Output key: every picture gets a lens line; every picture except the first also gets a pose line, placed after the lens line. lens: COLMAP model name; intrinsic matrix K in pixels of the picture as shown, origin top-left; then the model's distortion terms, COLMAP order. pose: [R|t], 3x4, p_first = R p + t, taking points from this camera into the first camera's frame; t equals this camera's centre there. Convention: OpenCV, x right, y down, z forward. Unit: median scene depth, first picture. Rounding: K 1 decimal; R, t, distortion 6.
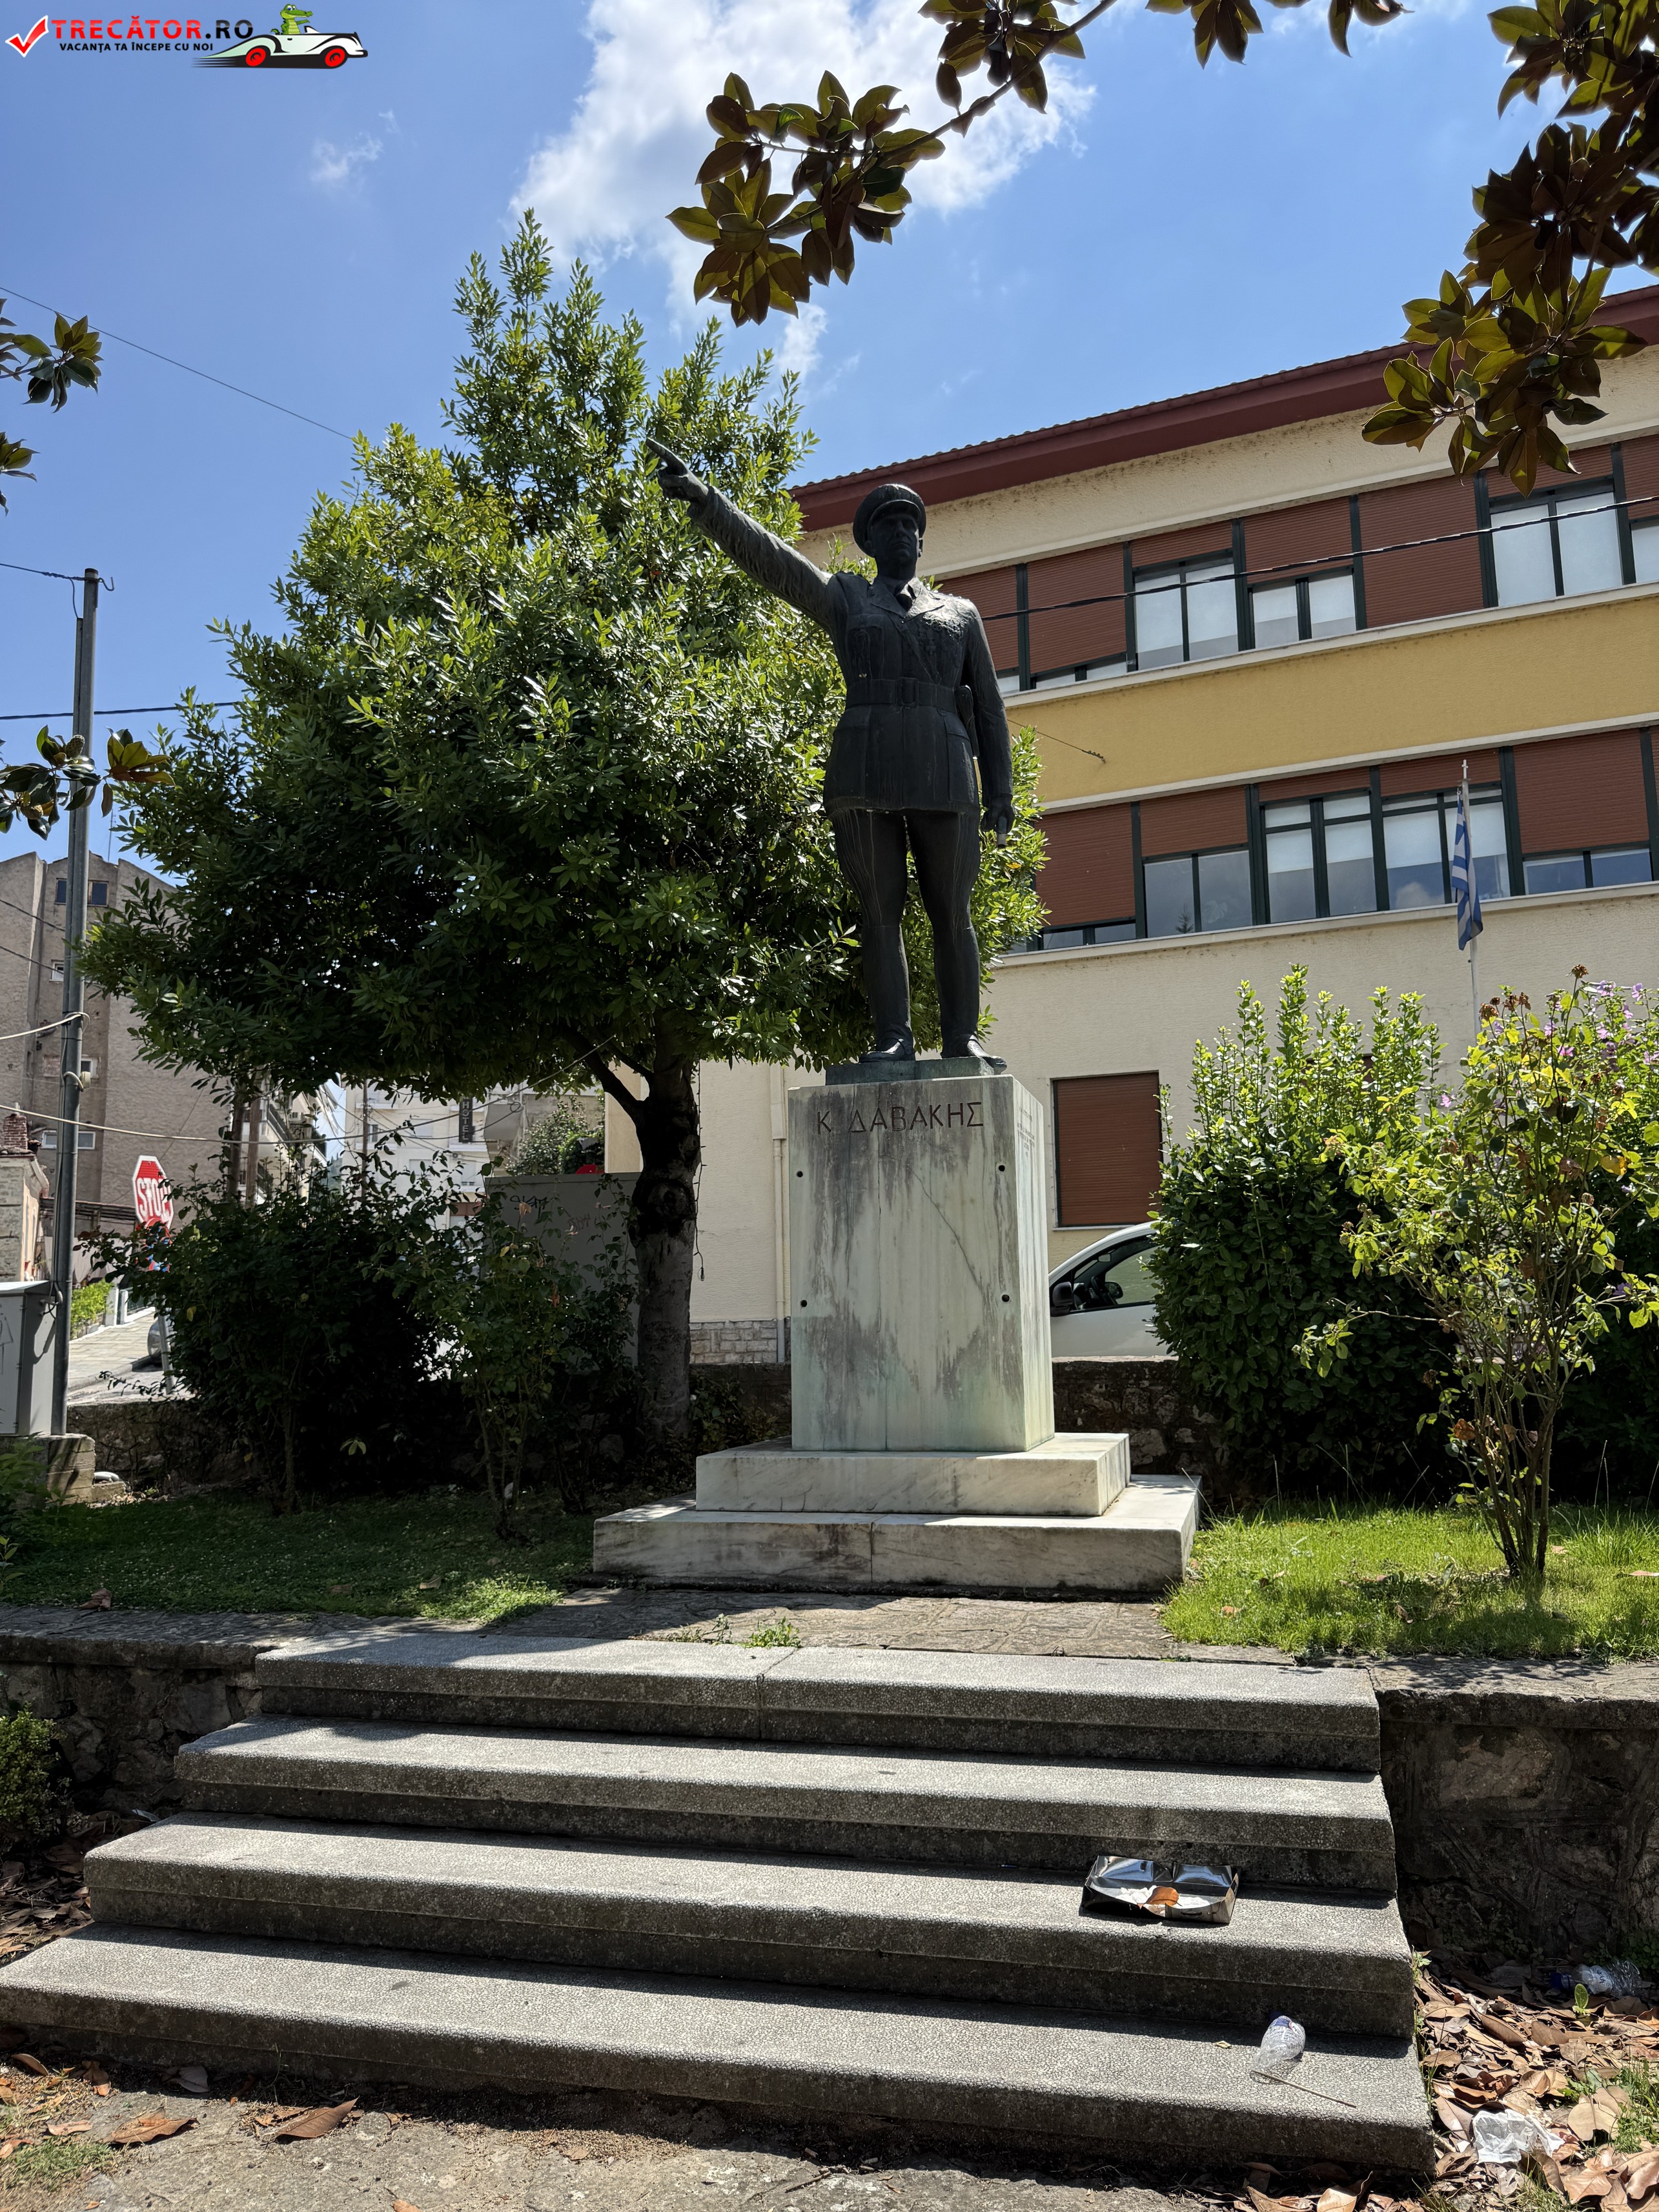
lens RADIAL K [[1504.4, 0, 829.5], [0, 1504.4, 1106.0], [0, 0, 1]] dist [0.049018, -0.000481]
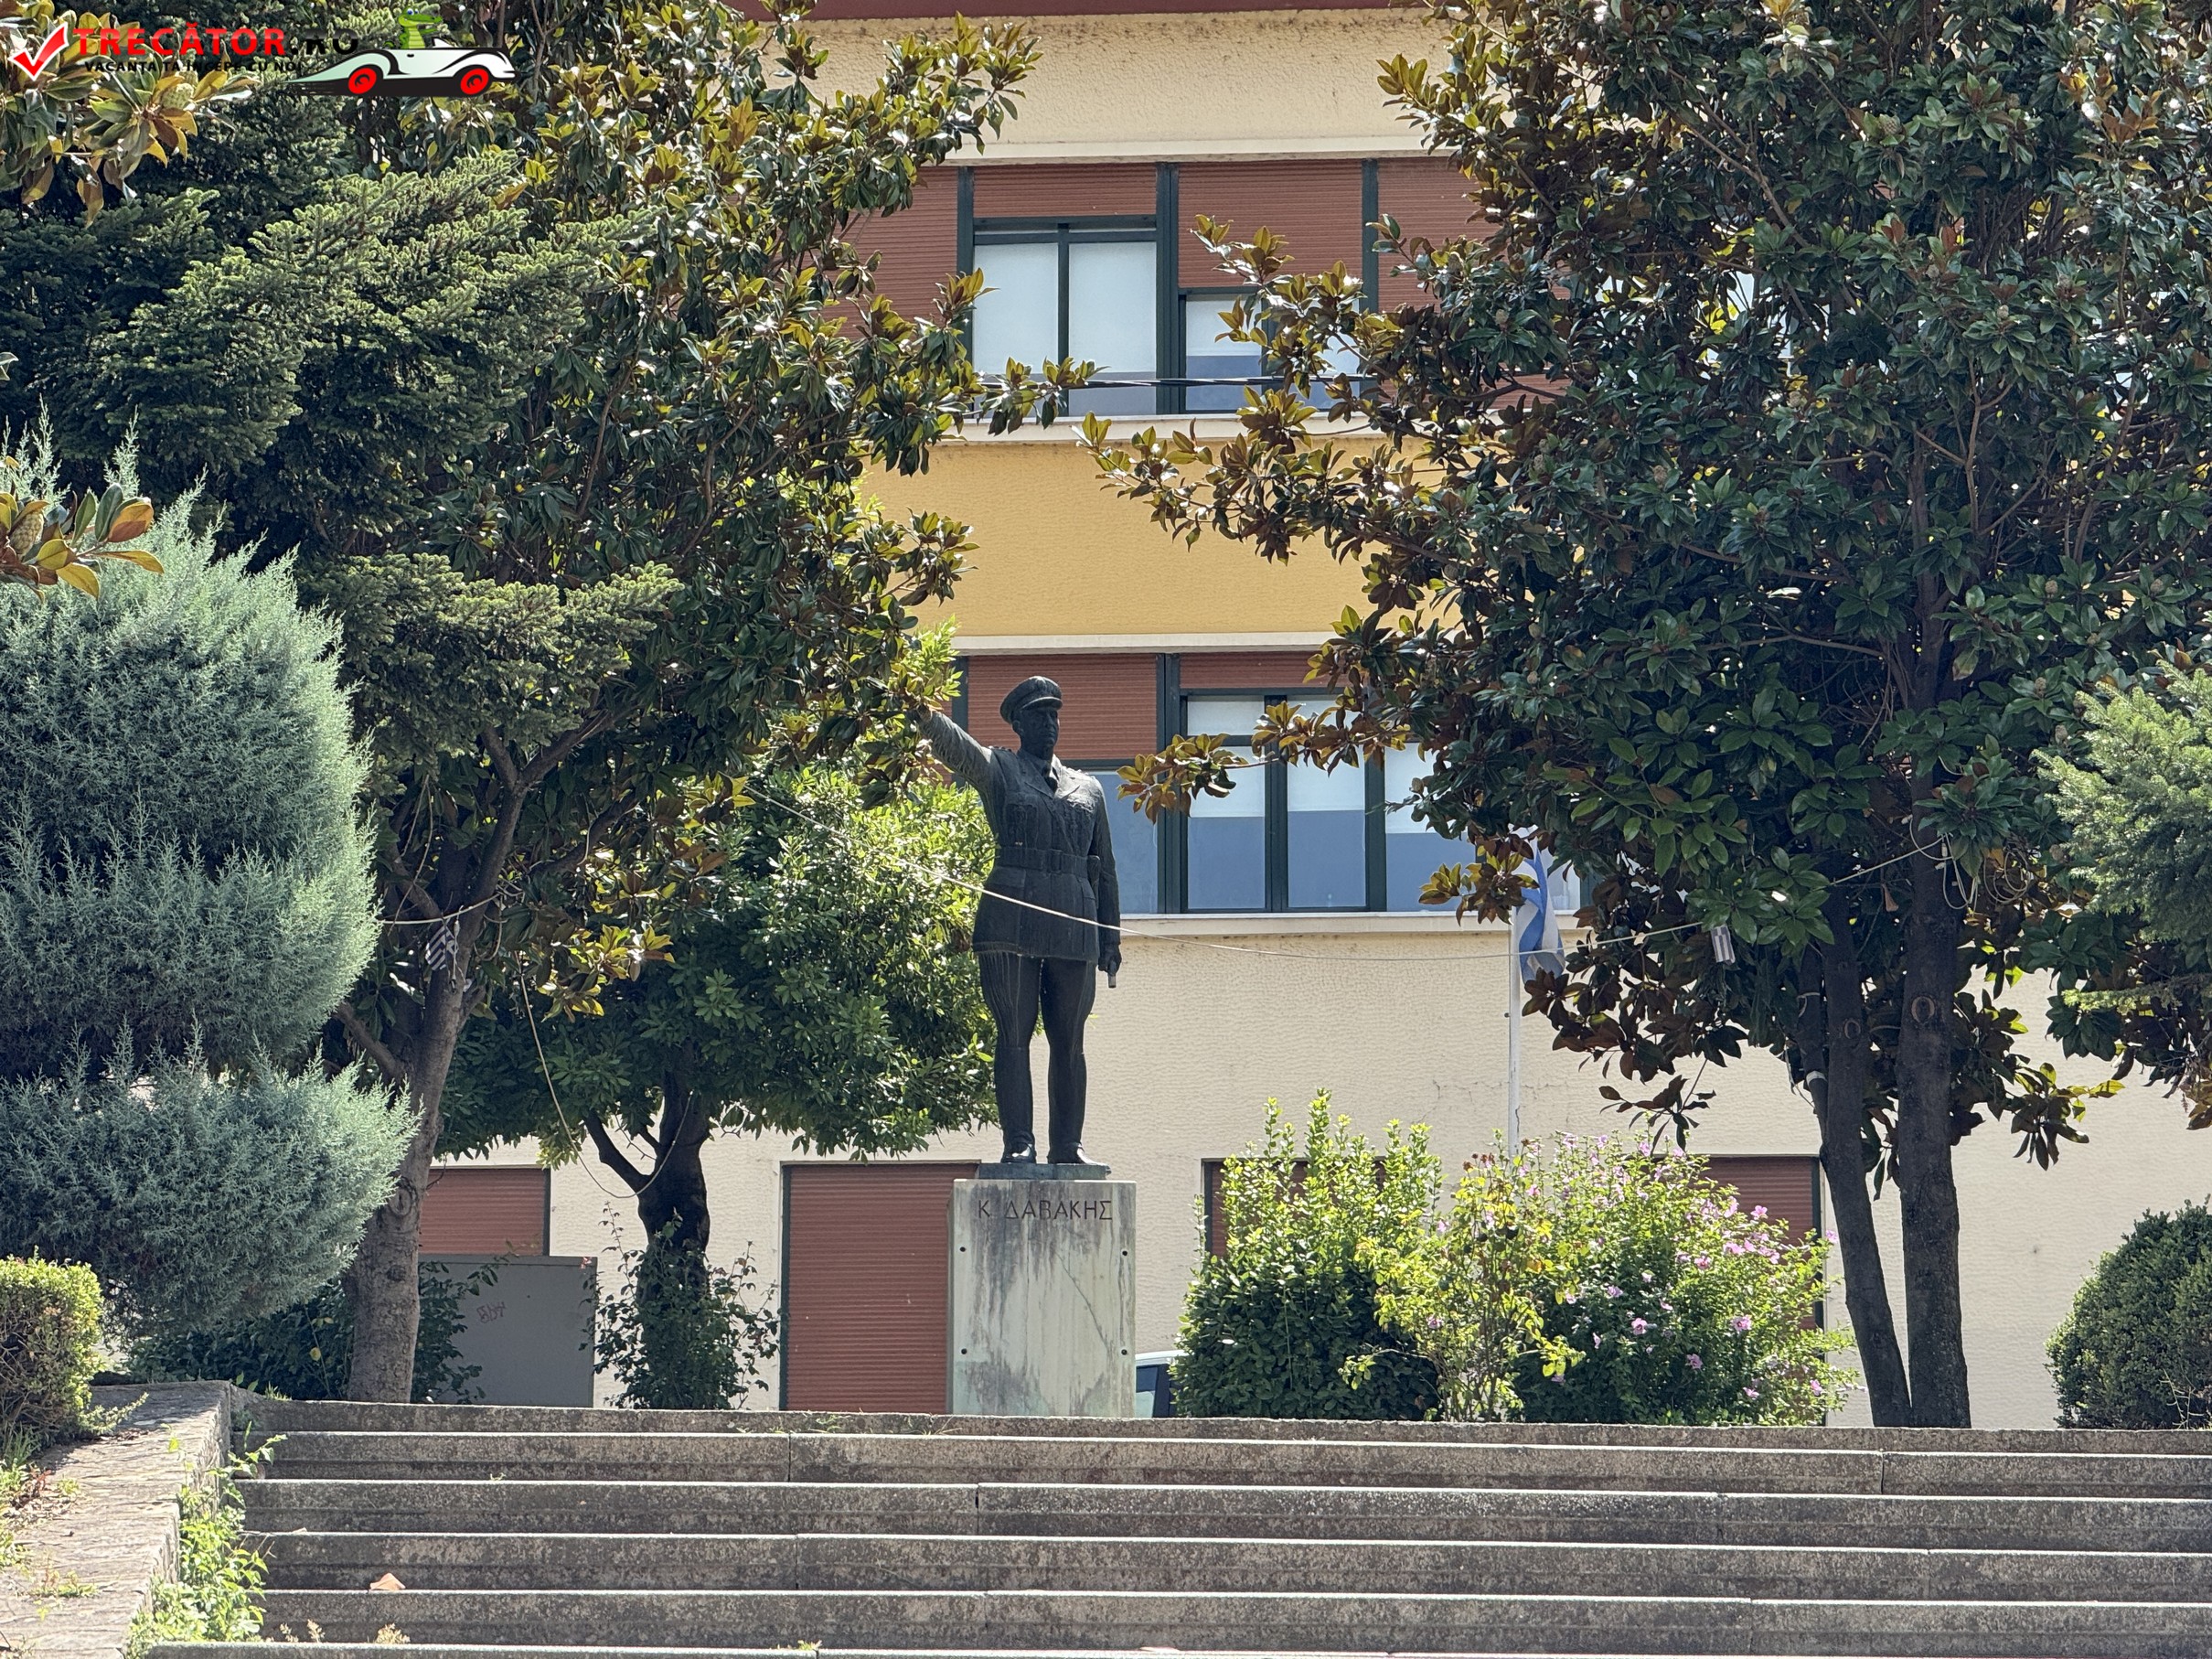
lens RADIAL K [[7598.0, 0, 1106.0], [0, 7598.0, 829.5], [0, 0, 1]] dist [0.175717, 1.485401]
pose [[0.943146, 0.079555, 0.322718, -1.760901], [-0.061708, 0.995964, -0.065179, 0.090950], [-0.326601, 0.041559, 0.944248, -4.478379]]
